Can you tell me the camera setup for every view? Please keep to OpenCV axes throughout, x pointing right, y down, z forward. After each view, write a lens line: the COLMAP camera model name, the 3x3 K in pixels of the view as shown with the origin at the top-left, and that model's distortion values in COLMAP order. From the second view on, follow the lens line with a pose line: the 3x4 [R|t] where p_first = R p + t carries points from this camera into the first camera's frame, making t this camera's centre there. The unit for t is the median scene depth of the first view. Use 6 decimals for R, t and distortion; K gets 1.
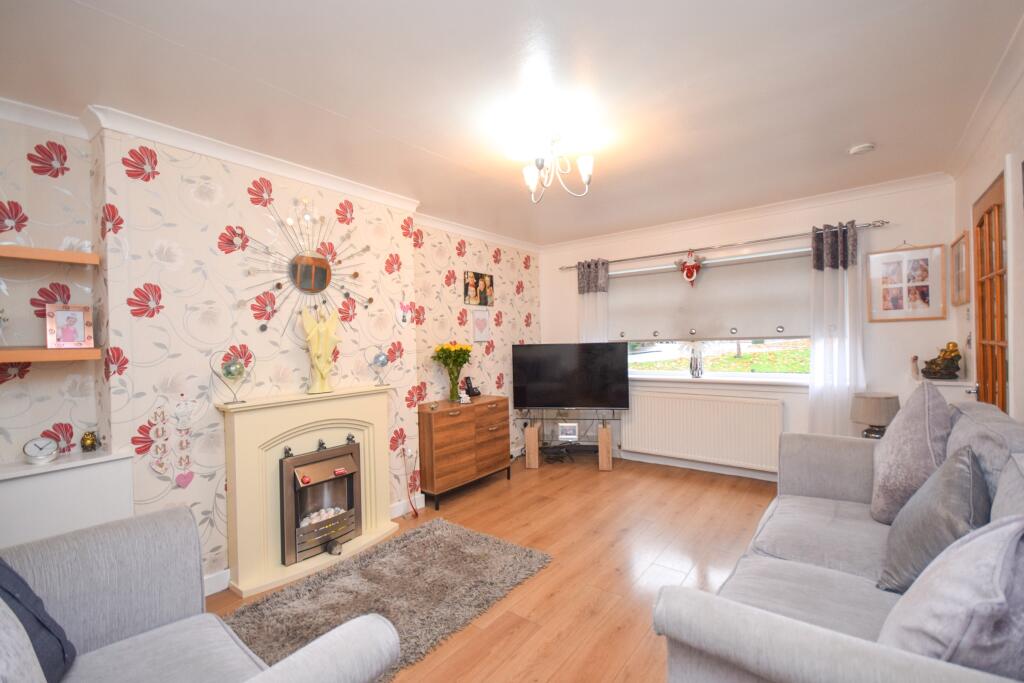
lens RADIAL K [[454.7, 0, 512.0], [0, 454.7, 341.5], [0, 0, 1]] dist [0.012067, -0.000565]
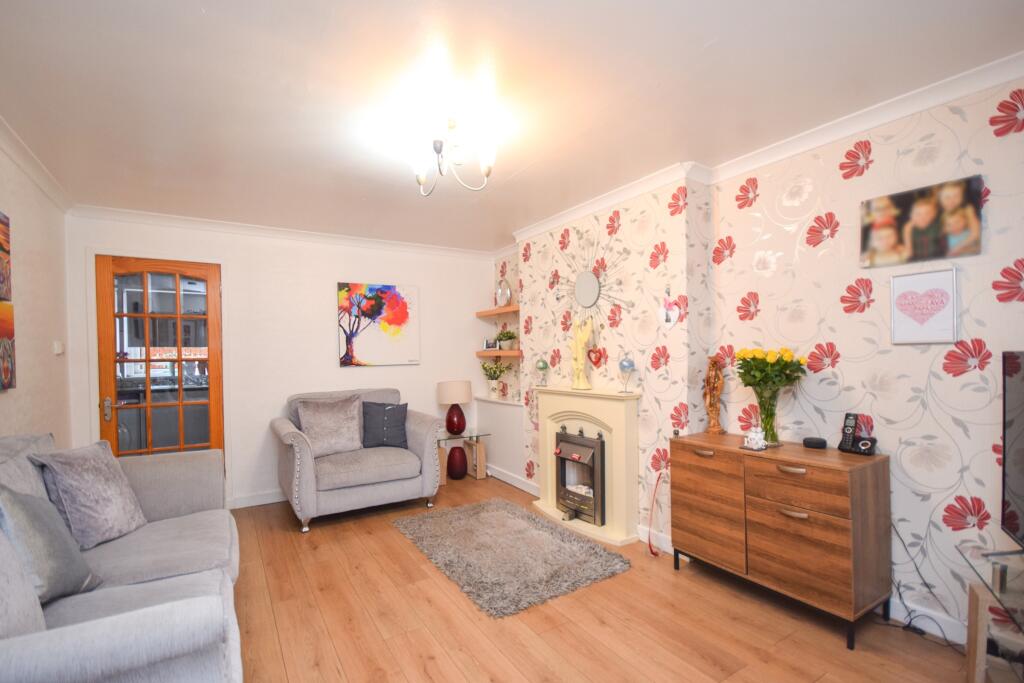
lens RADIAL K [[443.8, 0, 513.5], [0, 443.8, 355.0], [0, 0, 1]] dist [0.000265, -0.000044]
pose [[-0.321744, 0.035896, -0.946146, 0.559460], [0.026733, 0.999227, 0.028819, -0.013236], [0.946449, -0.016021, -0.322455, 0.904237]]
